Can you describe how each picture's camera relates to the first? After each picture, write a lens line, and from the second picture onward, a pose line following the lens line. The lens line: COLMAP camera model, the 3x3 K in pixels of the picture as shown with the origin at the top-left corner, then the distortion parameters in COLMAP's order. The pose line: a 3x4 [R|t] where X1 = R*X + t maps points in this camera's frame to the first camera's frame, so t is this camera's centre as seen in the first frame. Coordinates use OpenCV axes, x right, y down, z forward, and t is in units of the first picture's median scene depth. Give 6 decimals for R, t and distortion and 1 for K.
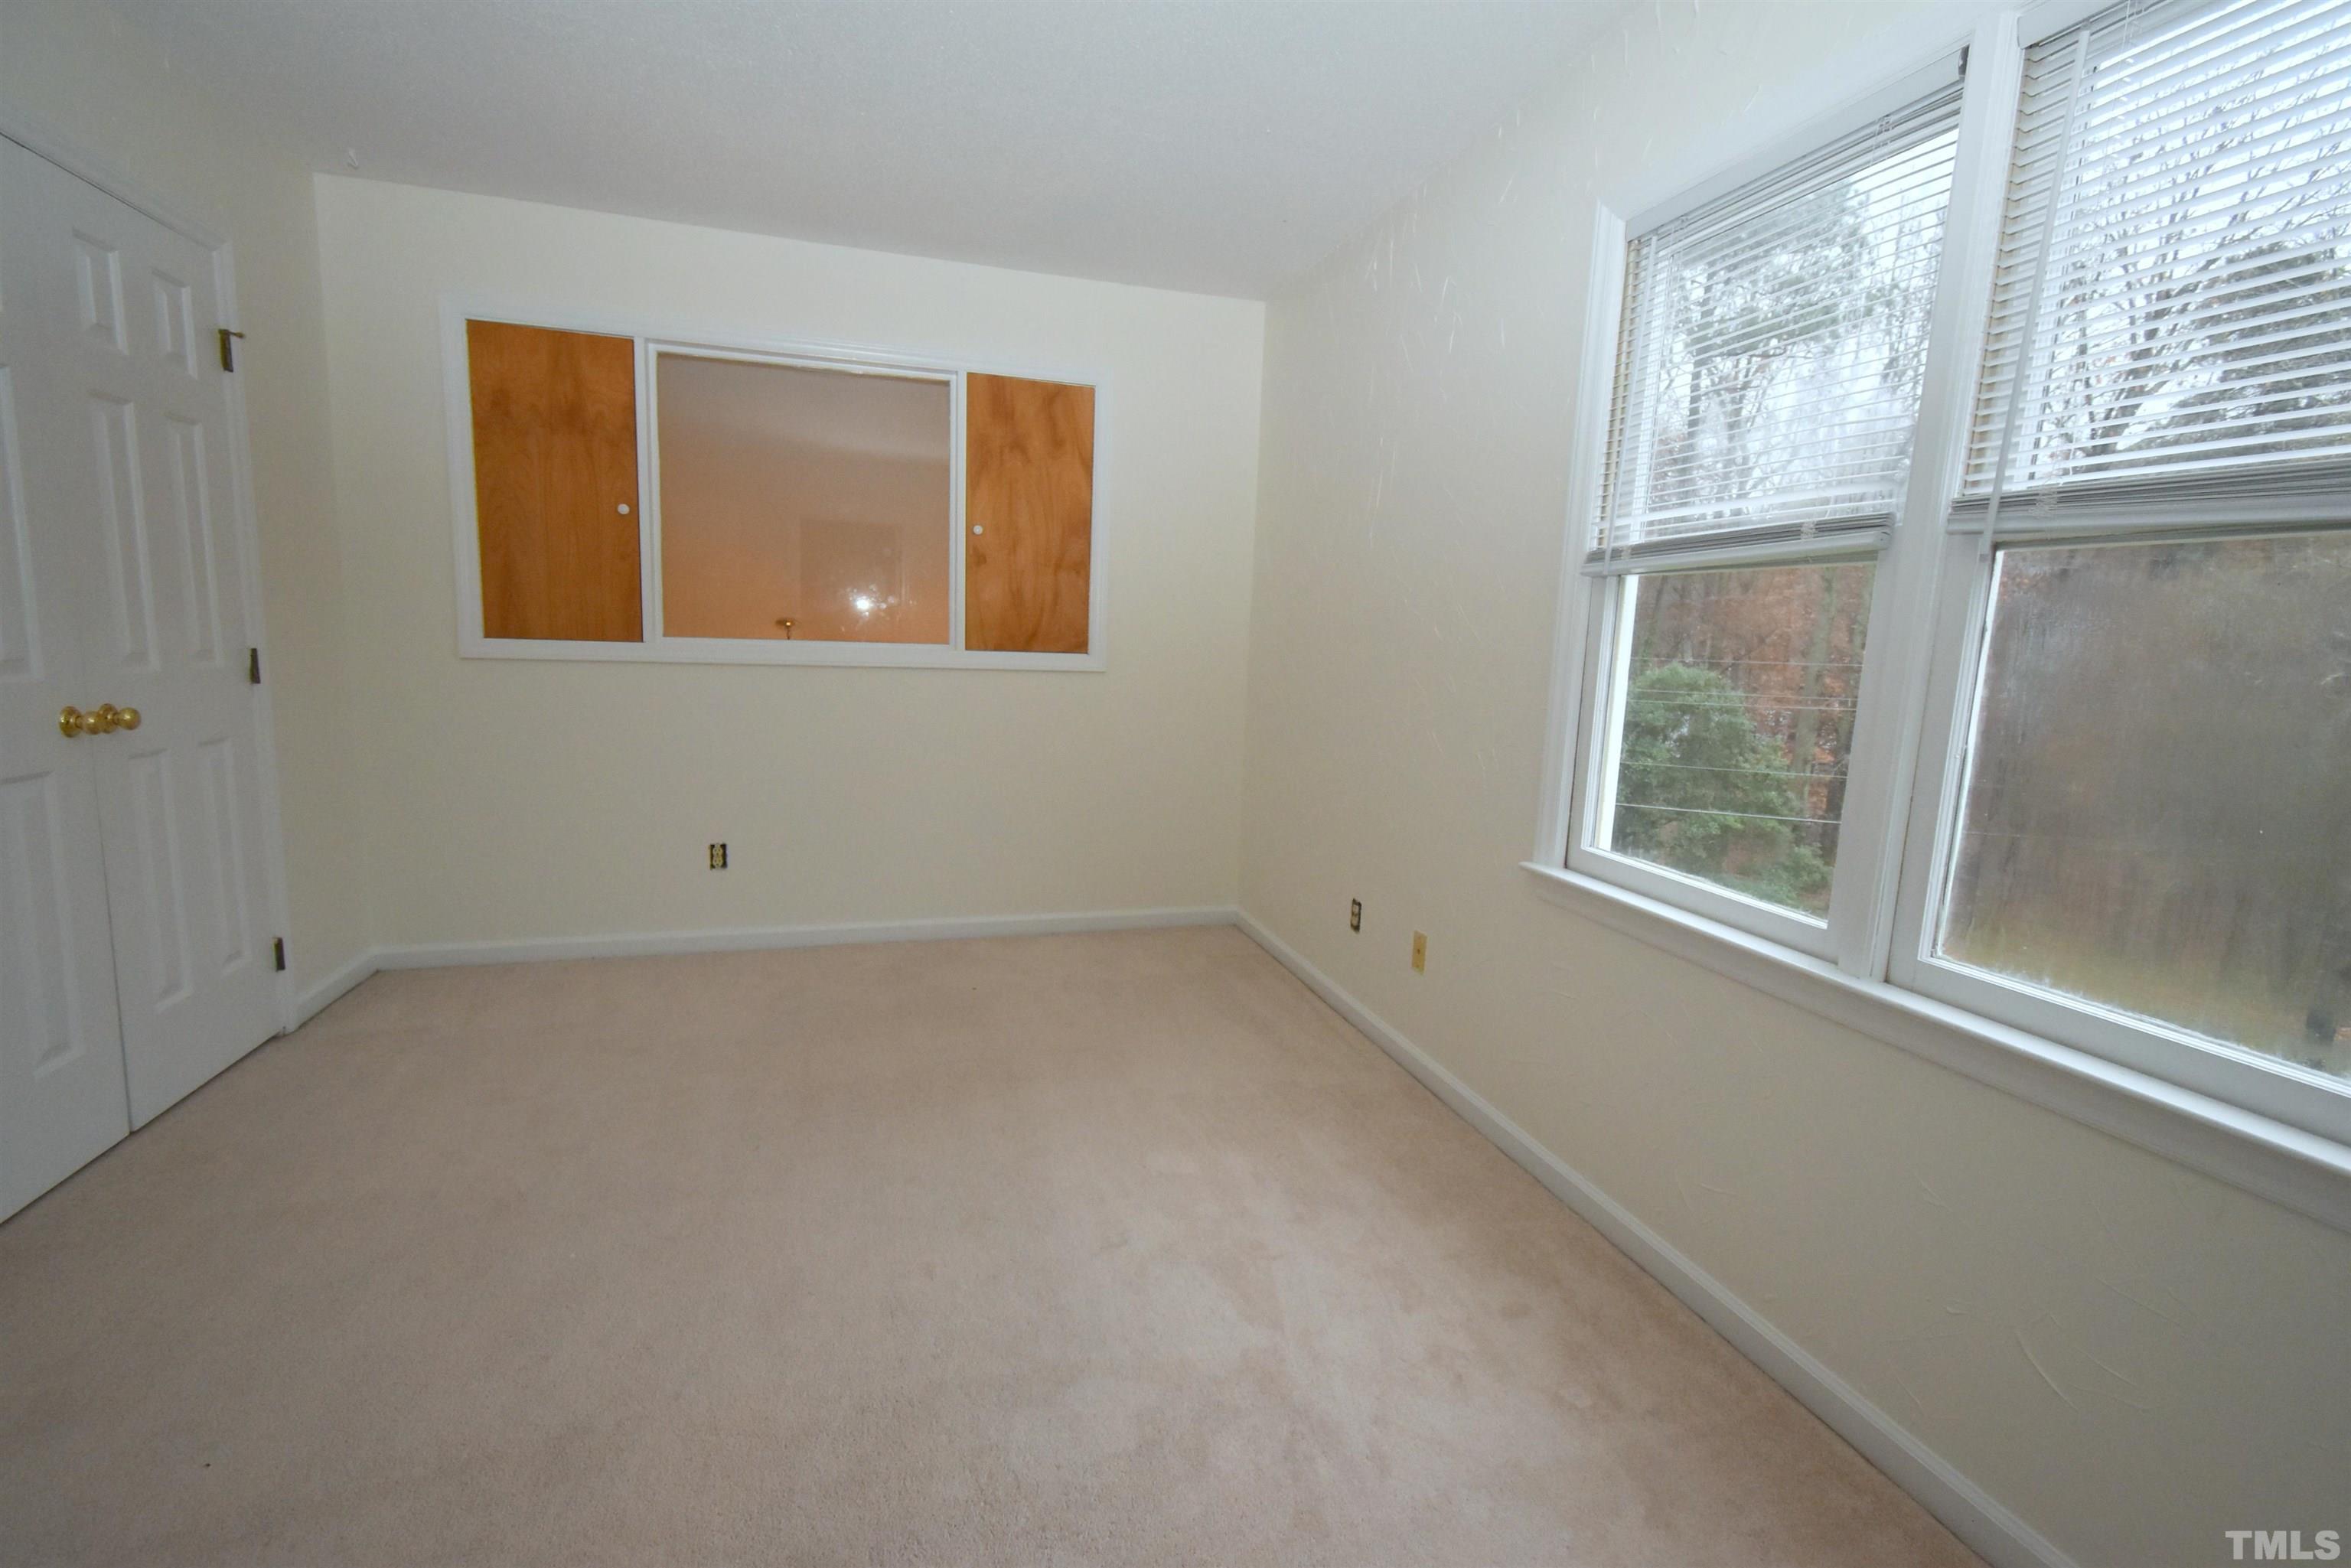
lens RADIAL K [[1024.8, 0, 1176.1], [0, 1024.8, 779.8], [0, 0, 1]] dist [-0.002068, -0.001566]
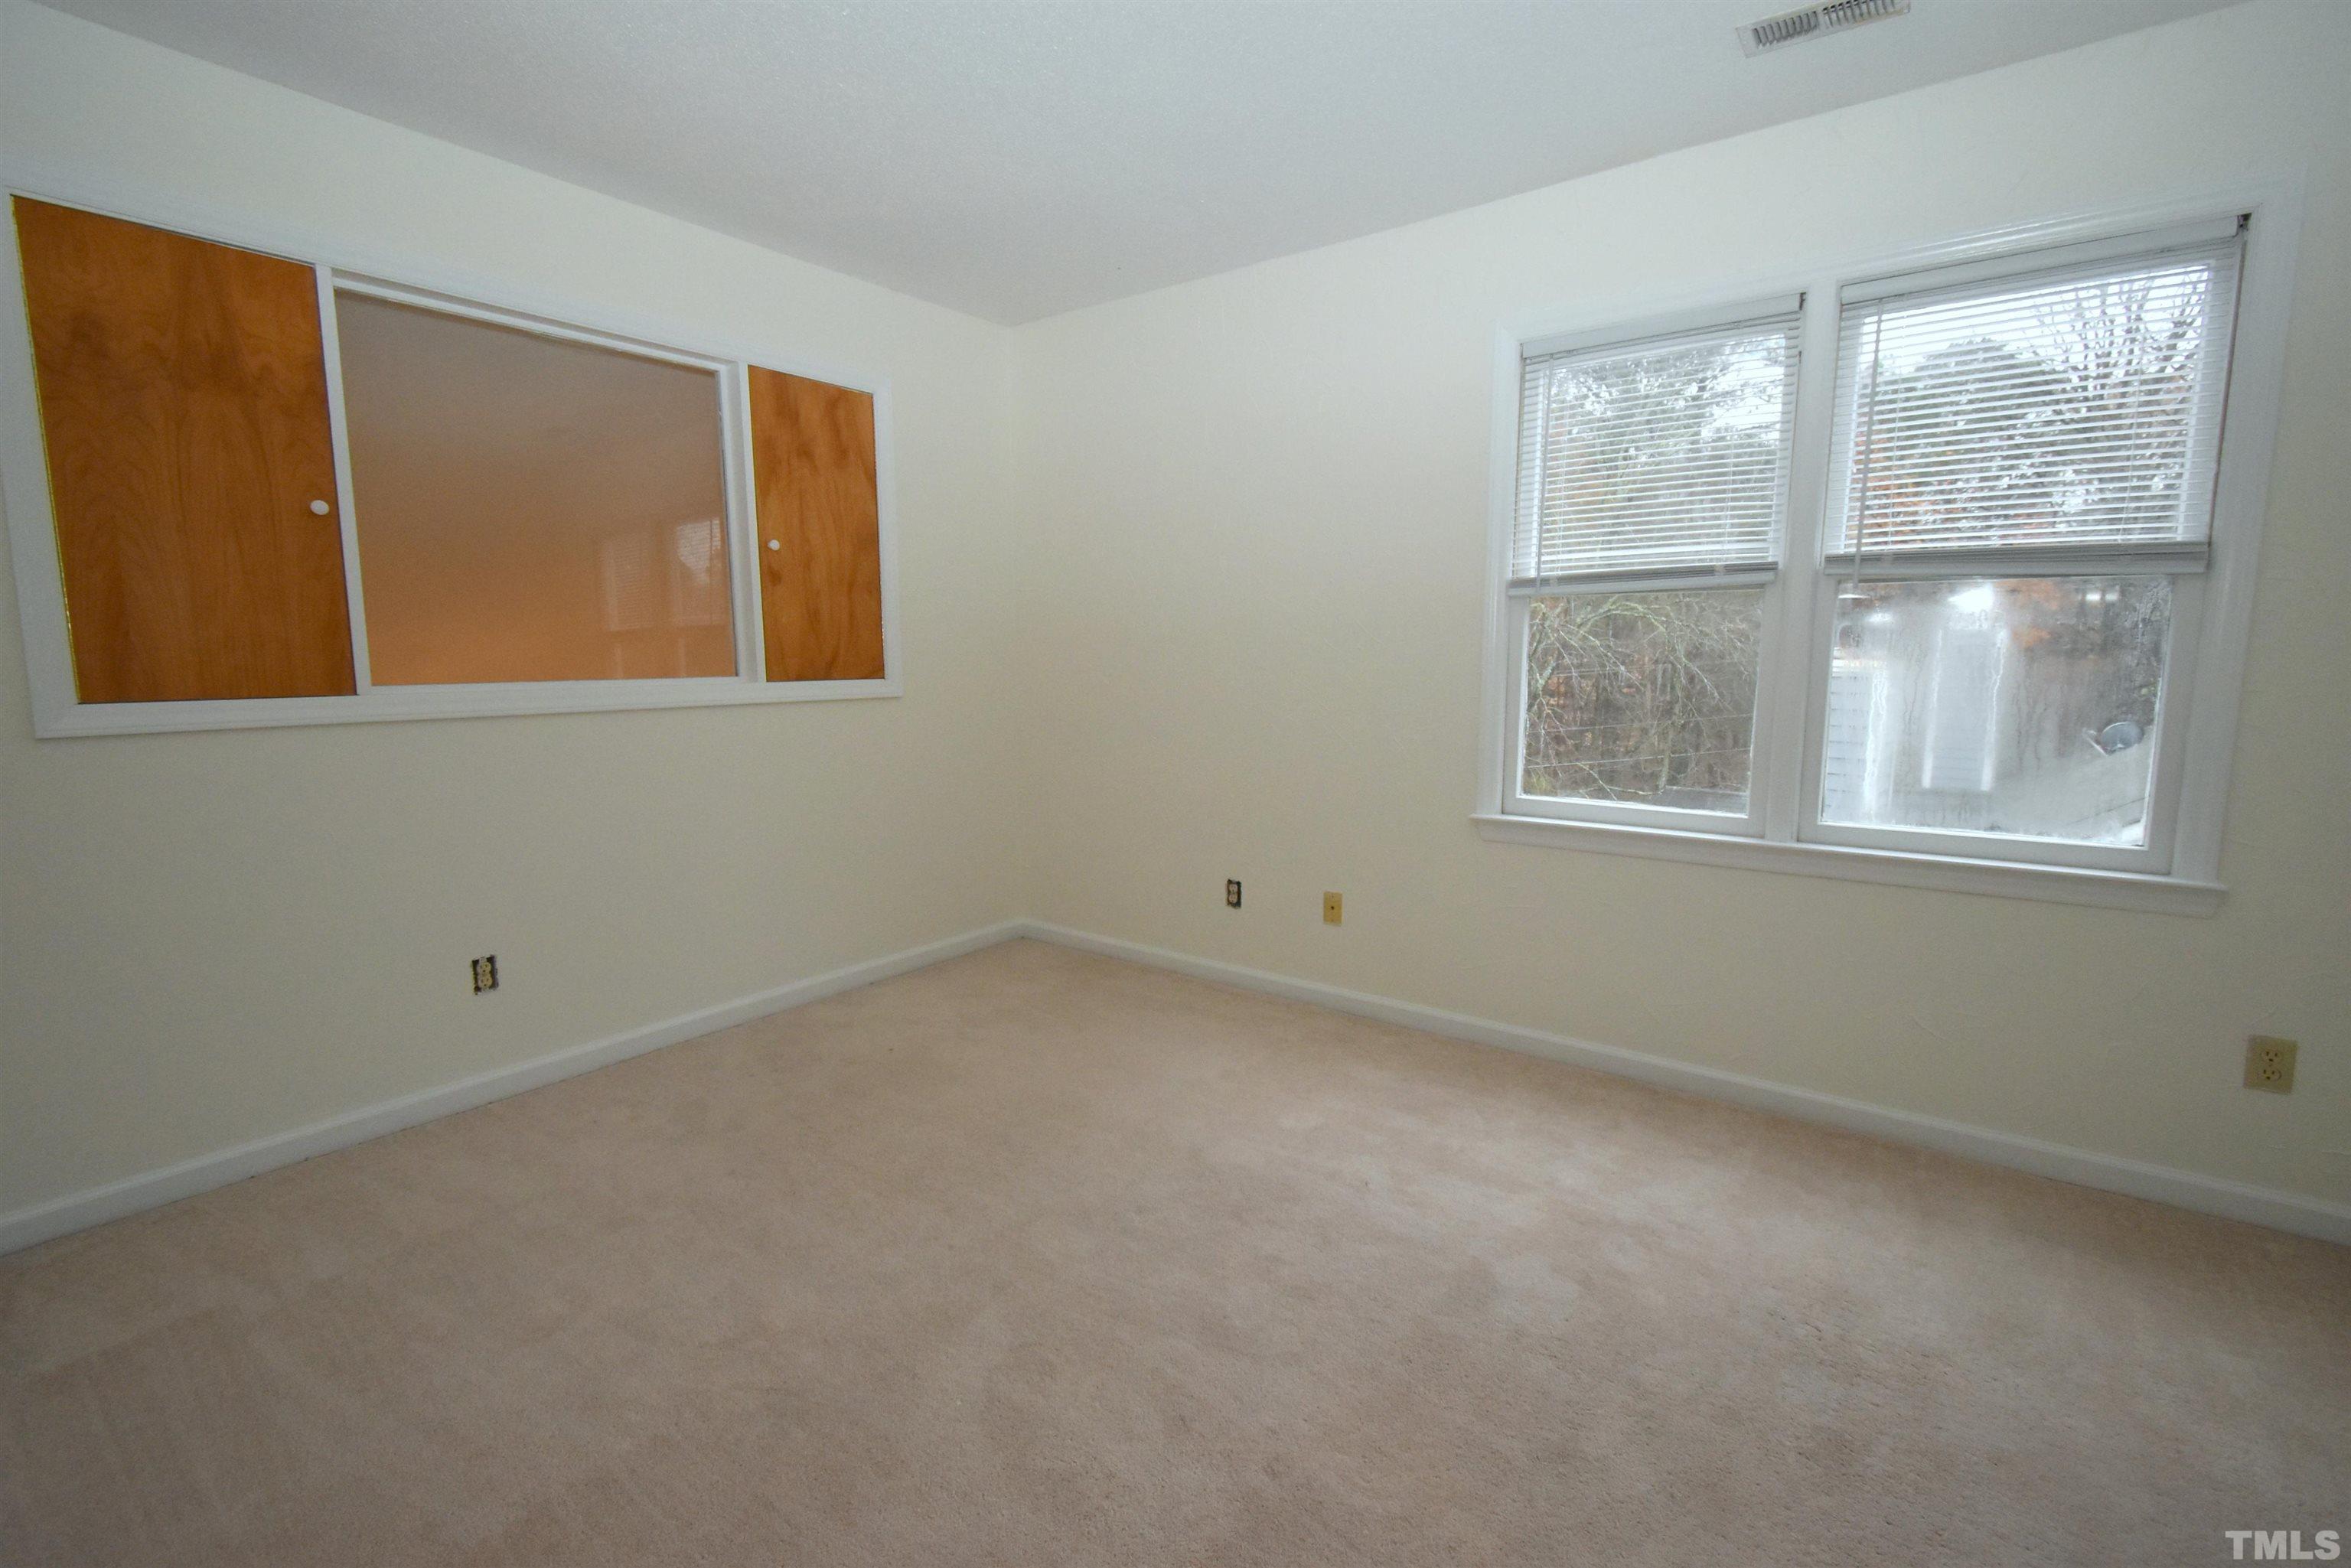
lens RADIAL K [[1024.8, 0, 1178.3], [0, 1024.8, 784.0], [0, 0, 1]] dist [-0.002068, -0.001566]
pose [[0.808667, -0.114019, 0.577112, -0.452547], [0.116446, 0.992650, 0.032948, -0.028976], [-0.576627, 0.040559, 0.816000, 0.090604]]
